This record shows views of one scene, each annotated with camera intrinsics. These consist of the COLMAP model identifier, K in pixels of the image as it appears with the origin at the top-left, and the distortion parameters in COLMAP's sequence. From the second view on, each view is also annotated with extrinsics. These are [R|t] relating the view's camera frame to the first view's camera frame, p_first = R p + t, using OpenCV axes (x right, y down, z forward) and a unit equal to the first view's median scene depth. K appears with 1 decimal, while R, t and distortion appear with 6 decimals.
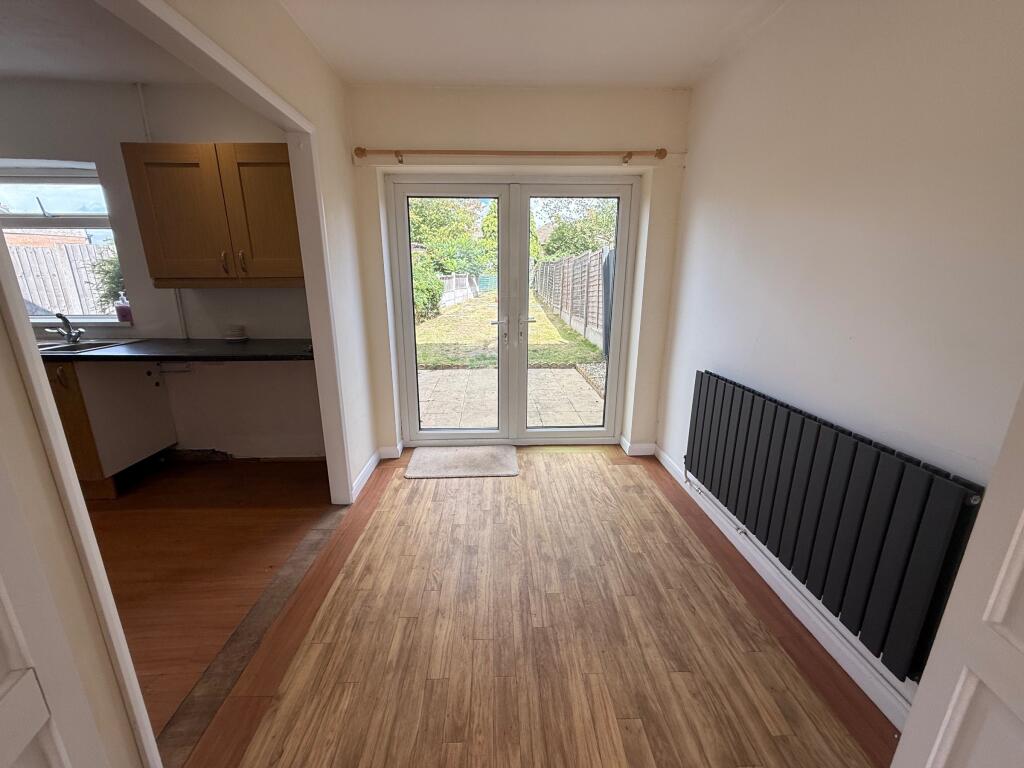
lens RADIAL K [[407.5, 0, 509.5], [0, 407.5, 384.8], [0, 0, 1]] dist [-0.003521, -0.000256]
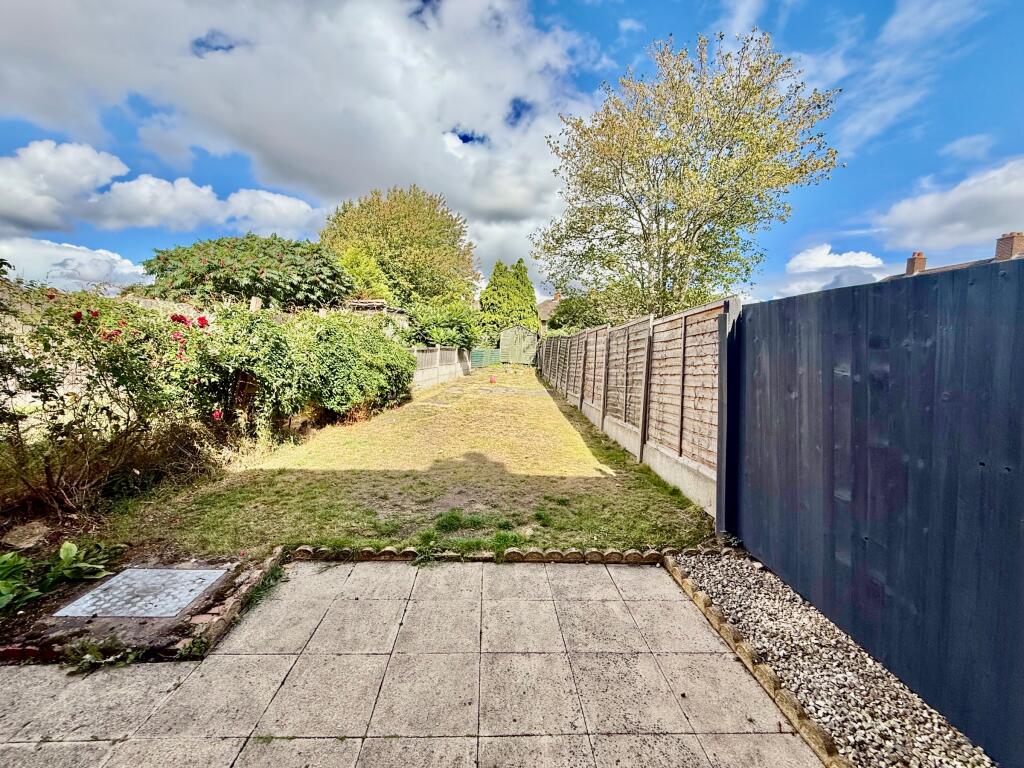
lens RADIAL K [[407.5, 0, 509.5], [0, 407.5, 384.8], [0, 0, 1]] dist [-0.003521, -0.000256]
pose [[0.999283, 0.036326, 0.010697, -0.005693], [-0.033872, 0.983728, -0.176441, -0.062801], [-0.016932, 0.175952, 0.984253, 0.231558]]
